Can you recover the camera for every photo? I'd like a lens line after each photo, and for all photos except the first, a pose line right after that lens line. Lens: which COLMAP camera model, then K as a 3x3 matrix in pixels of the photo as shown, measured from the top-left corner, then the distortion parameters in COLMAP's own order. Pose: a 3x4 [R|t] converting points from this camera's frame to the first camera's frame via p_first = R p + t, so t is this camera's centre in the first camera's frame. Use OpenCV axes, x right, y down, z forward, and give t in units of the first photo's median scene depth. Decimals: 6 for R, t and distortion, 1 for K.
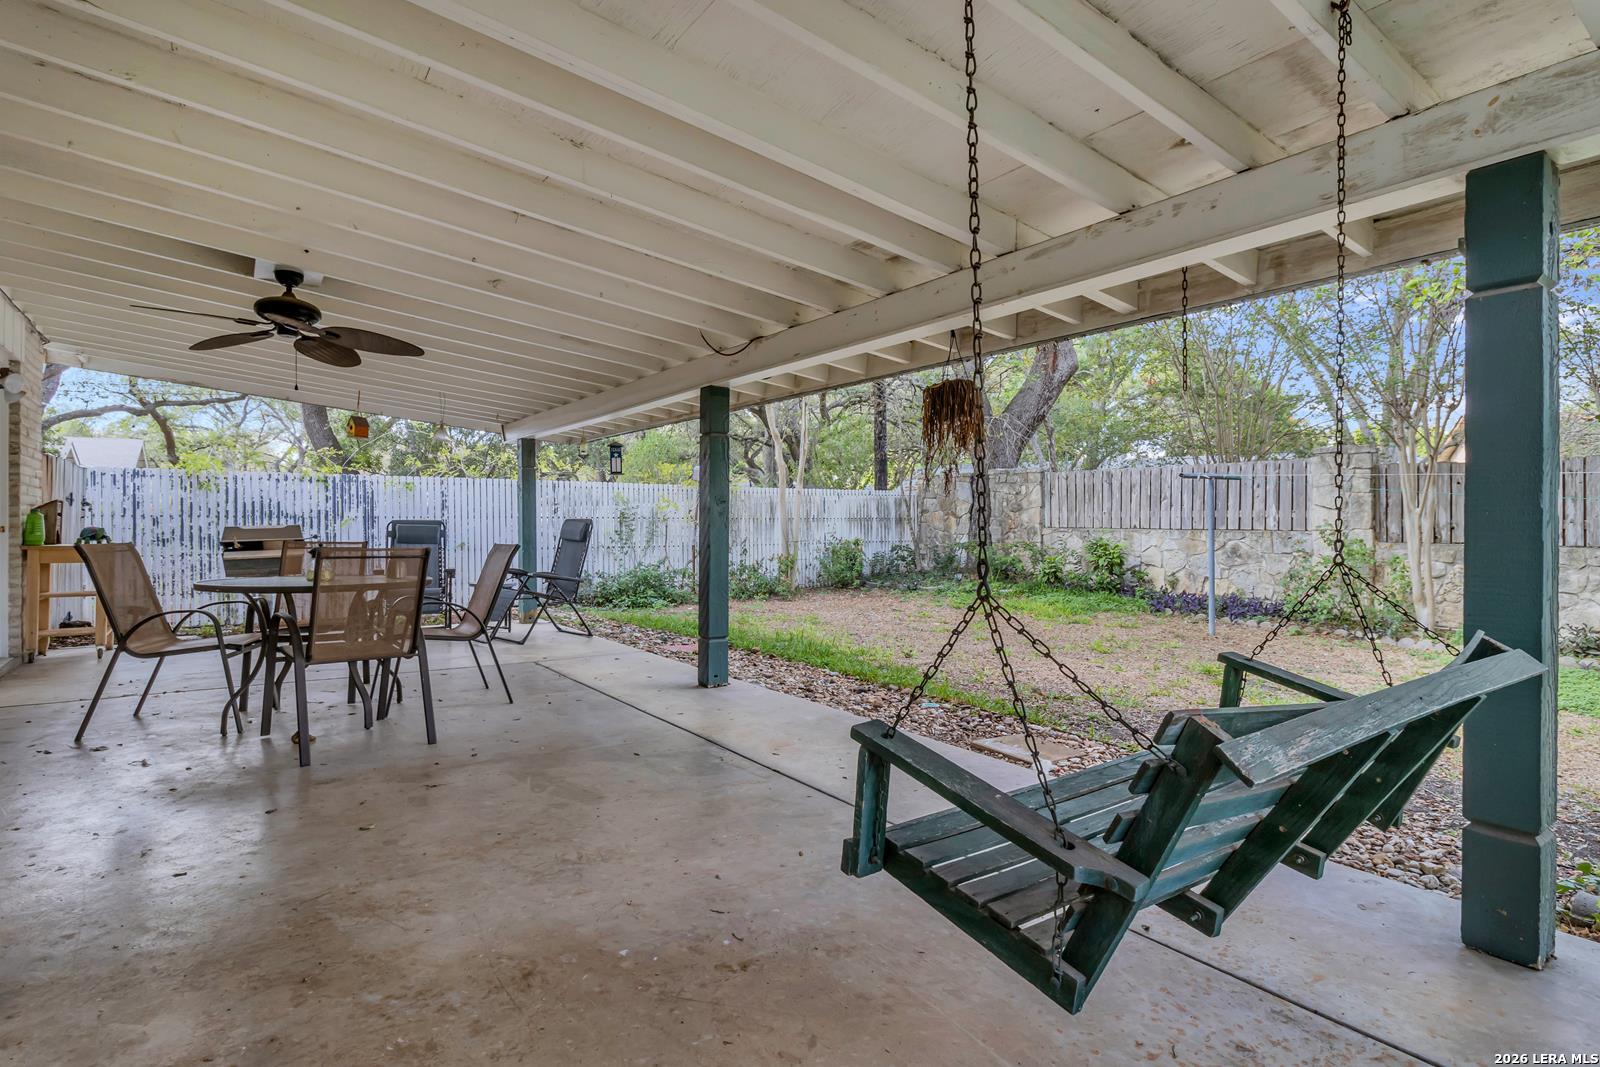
lens RADIAL K [[804.1, 0, 799.2], [0, 804.1, 531.4], [0, 0, 1]] dist [0.001049, 0.000247]
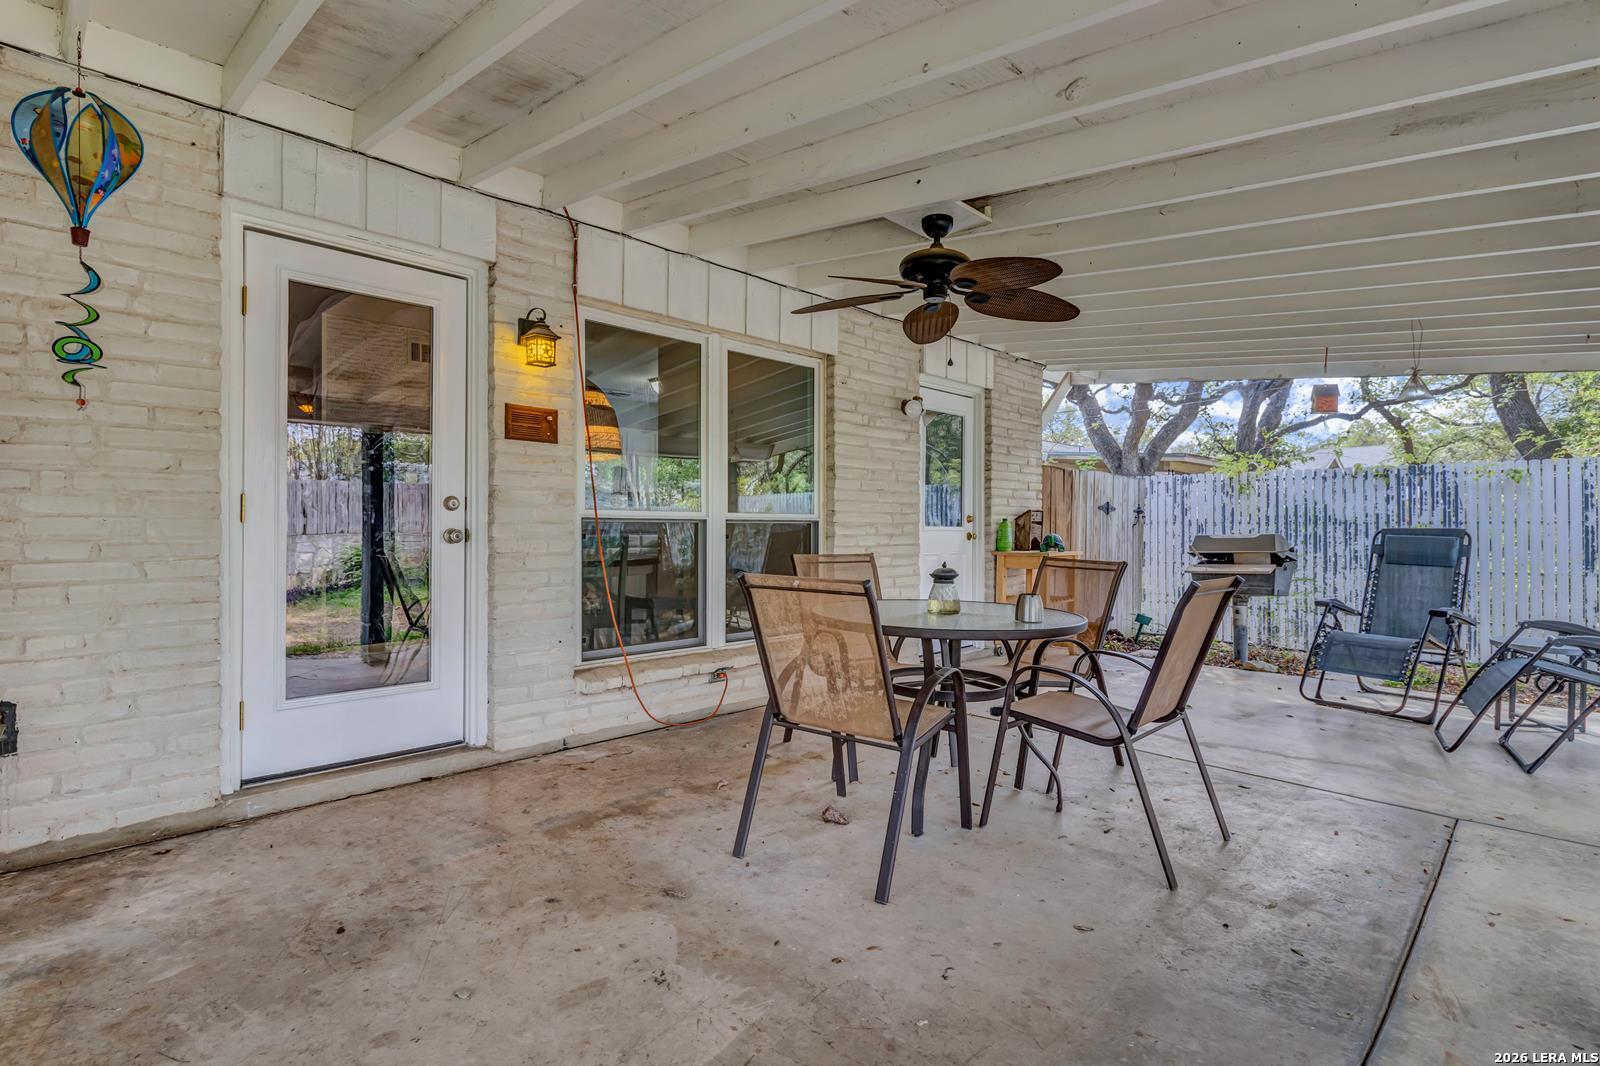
lens RADIAL K [[804.1, 0, 800.8], [0, 804.1, 531.1], [0, 0, 1]] dist [0.001049, 0.000247]
pose [[0.194503, 0.007112, -0.980876, 0.053961], [-0.011393, 0.999923, 0.004991, -0.008580], [0.980836, 0.010205, 0.194569, 0.342561]]
